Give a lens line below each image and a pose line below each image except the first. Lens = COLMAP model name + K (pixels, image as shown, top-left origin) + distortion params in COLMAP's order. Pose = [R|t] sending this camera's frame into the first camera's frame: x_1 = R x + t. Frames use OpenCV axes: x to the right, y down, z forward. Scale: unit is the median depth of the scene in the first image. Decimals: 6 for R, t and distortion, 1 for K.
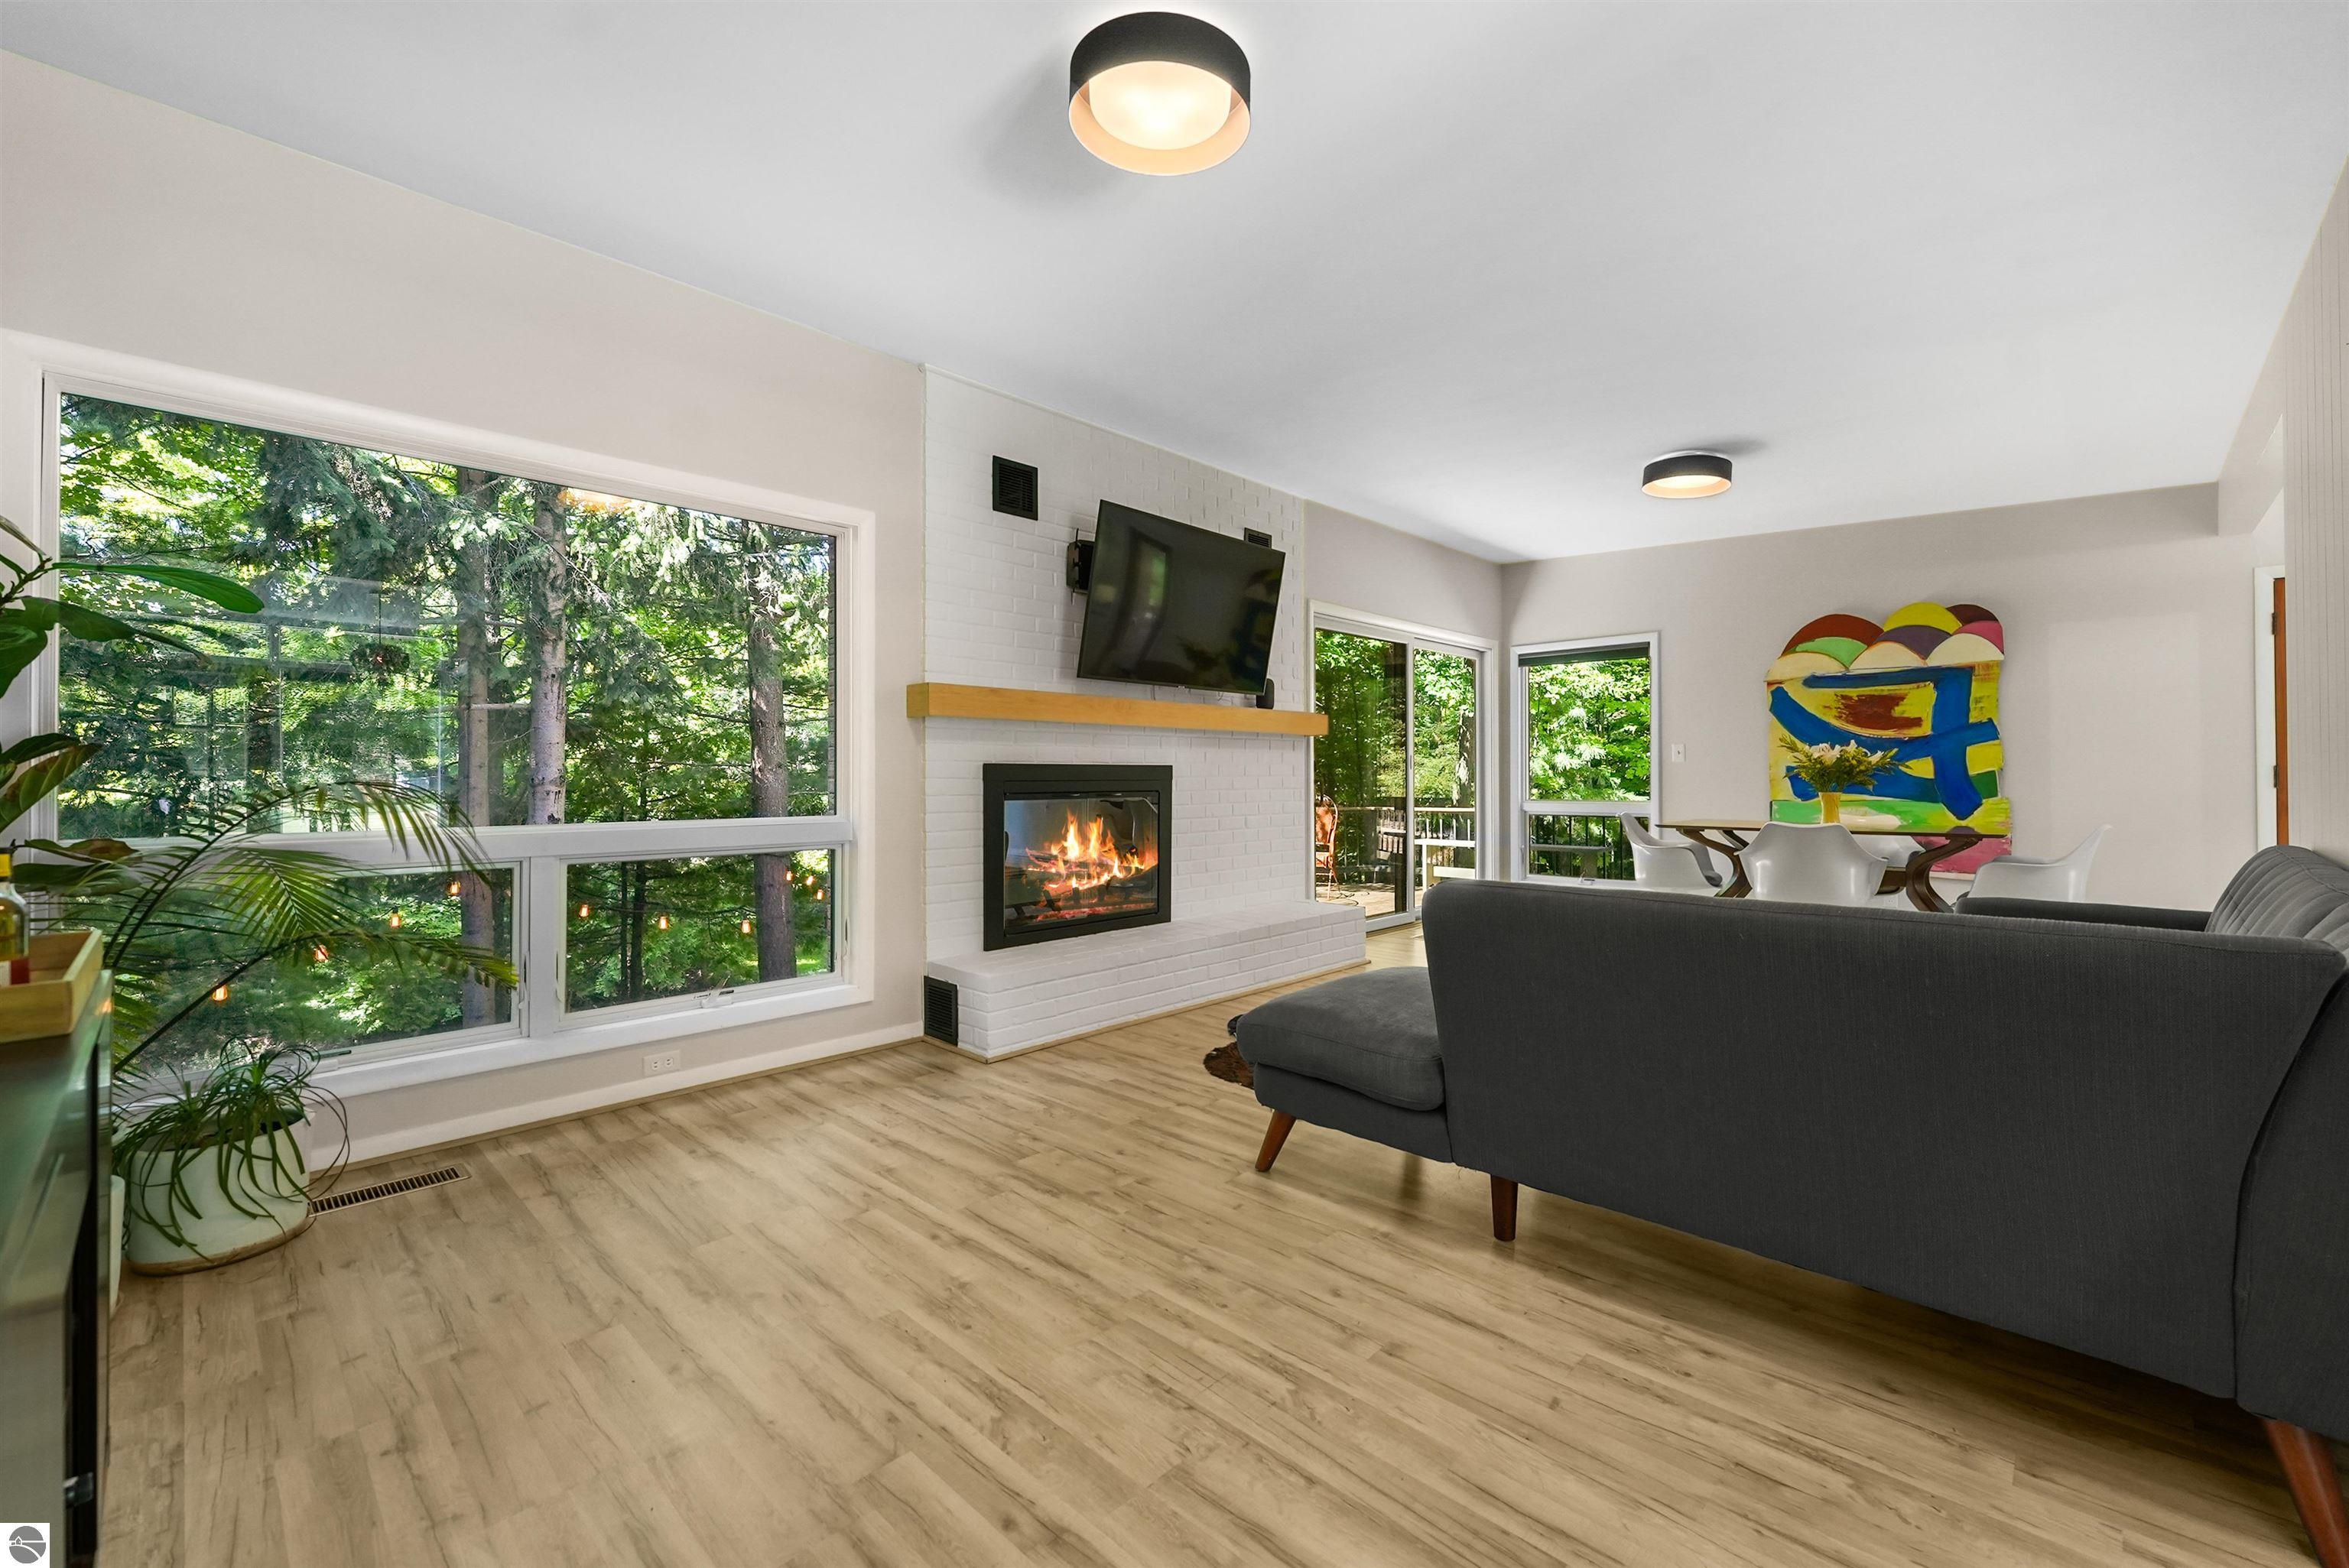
lens RADIAL K [[965.6, 0, 1174.5], [0, 965.6, 784.0], [0, 0, 1]] dist [-0.001158, -0.000061]
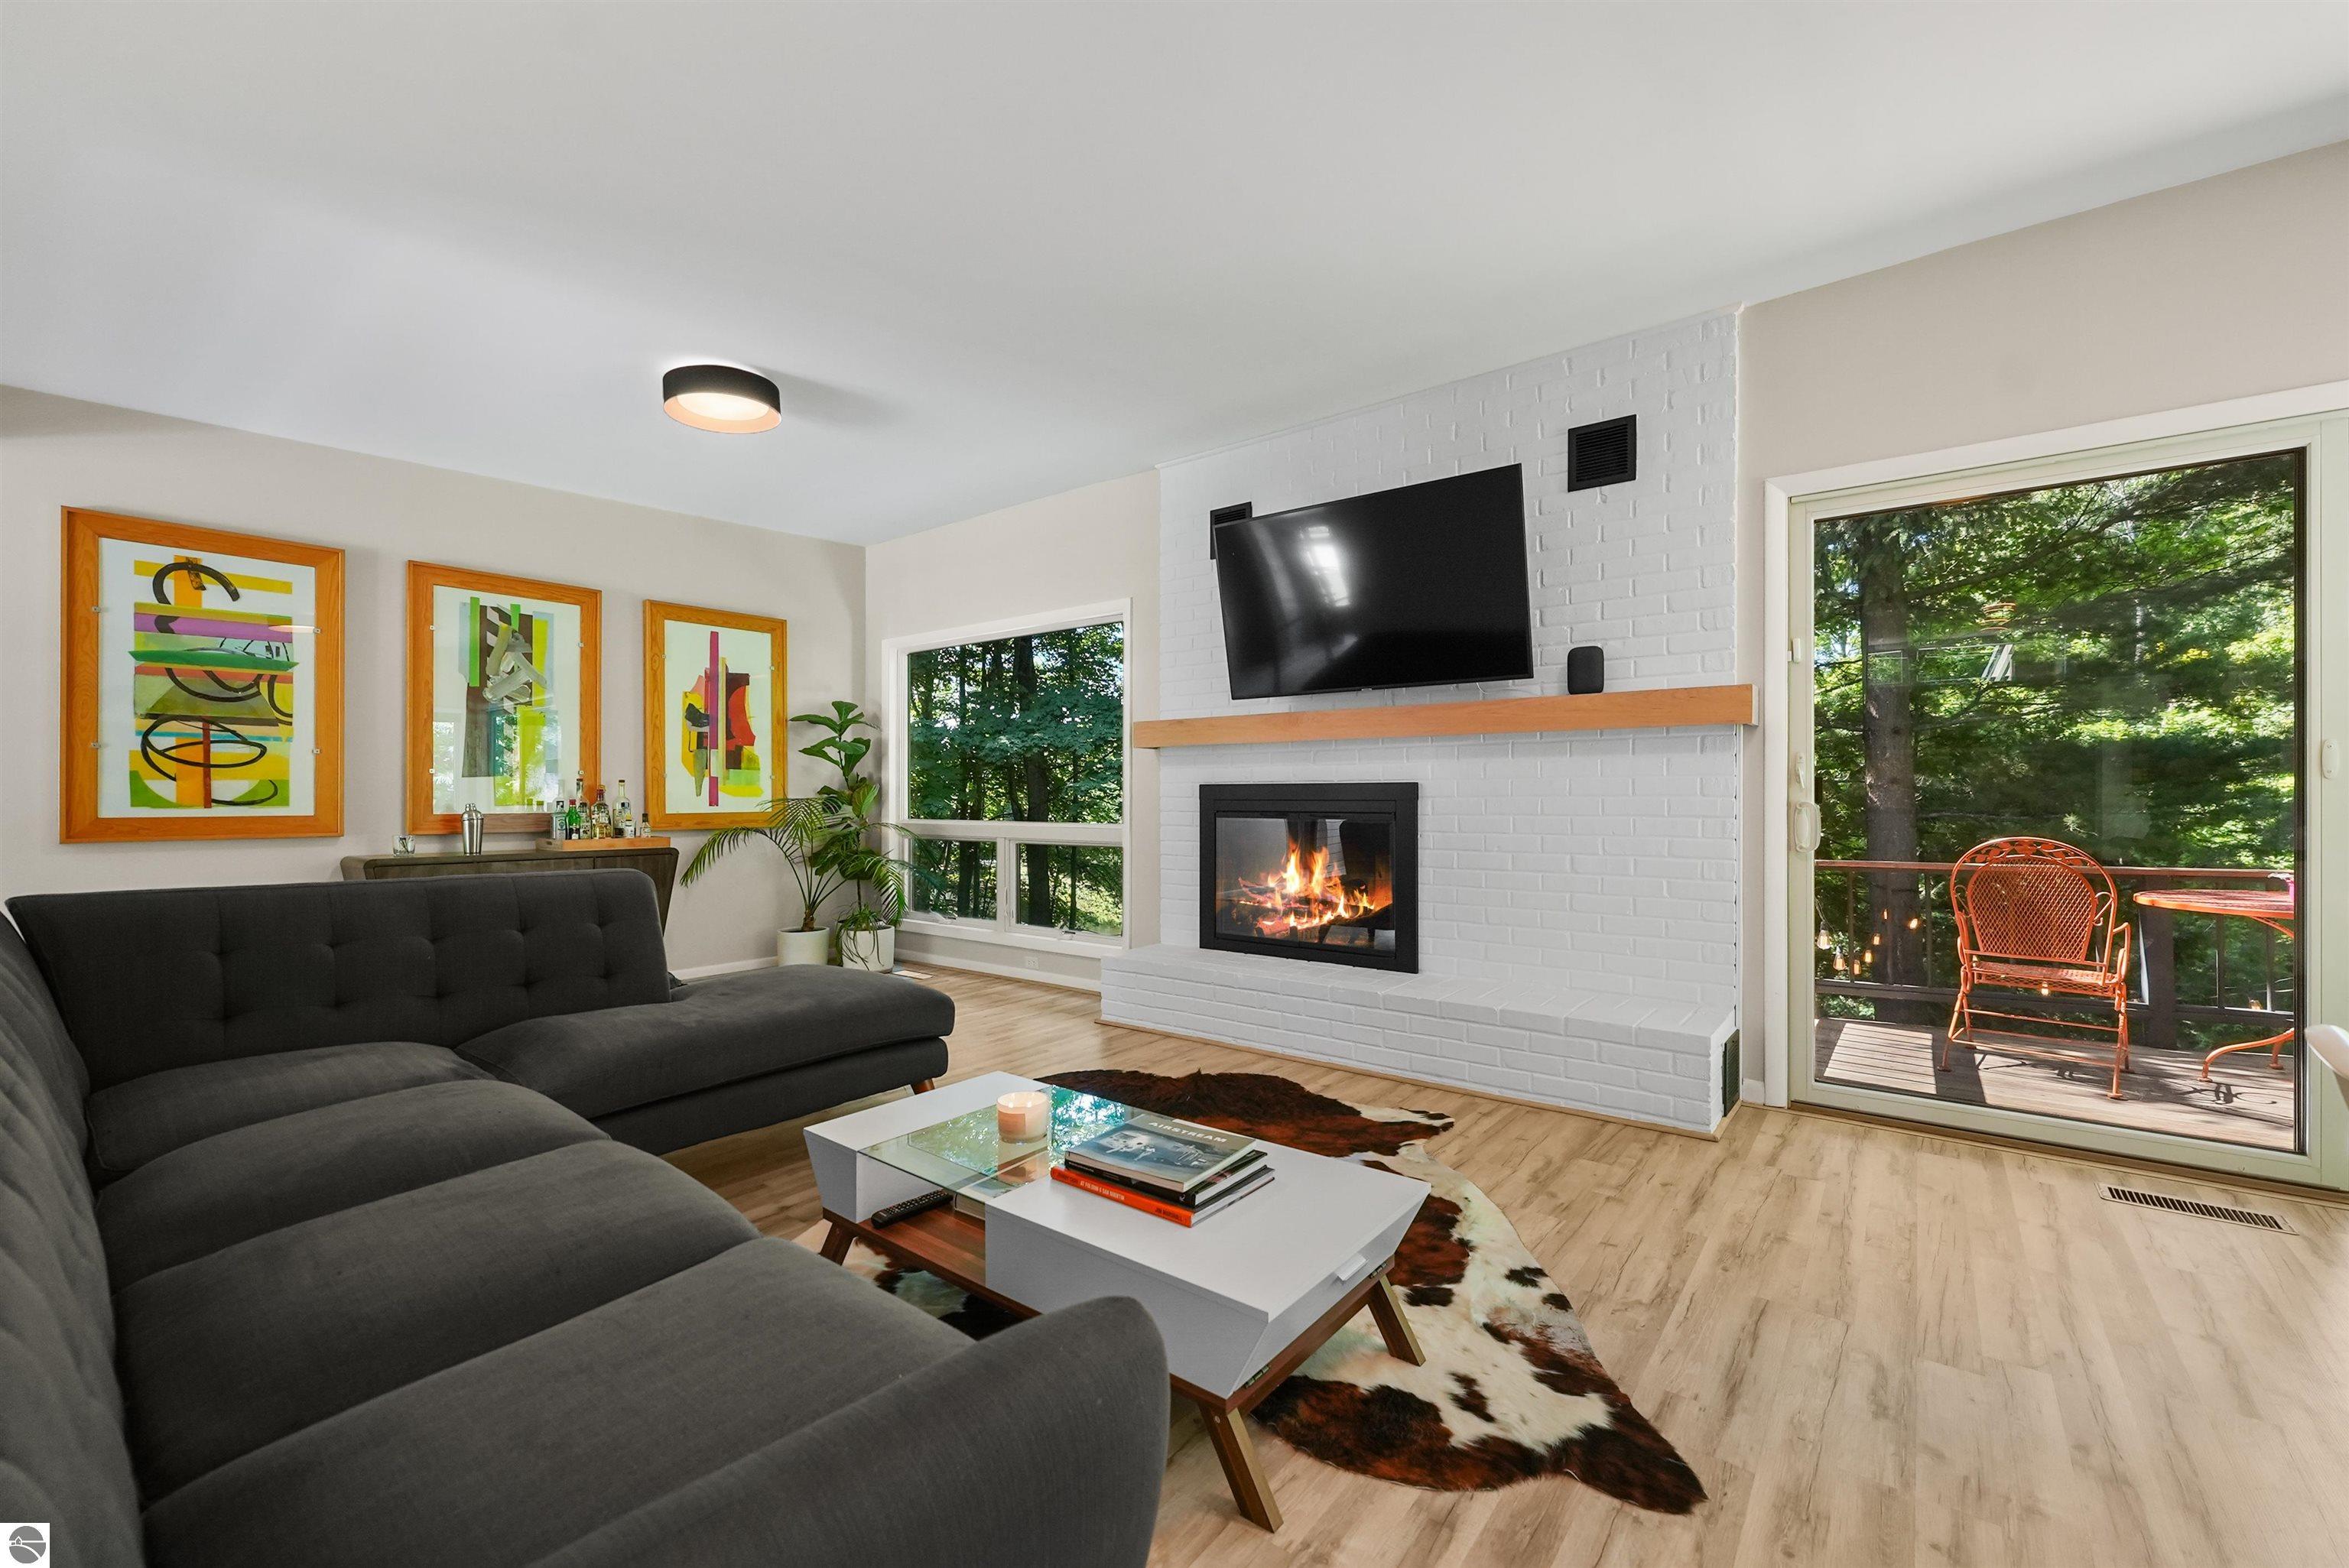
lens RADIAL K [[949.7, 0, 1198.8], [0, 949.7, 791.8], [0, 0, 1]] dist [0.000001, -0.000017]
pose [[0.114716, 0.000982, -0.993398, 1.137569], [-0.006964, 0.999976, 0.000184, -0.015095], [0.993374, 0.006897, 0.114720, 1.062623]]
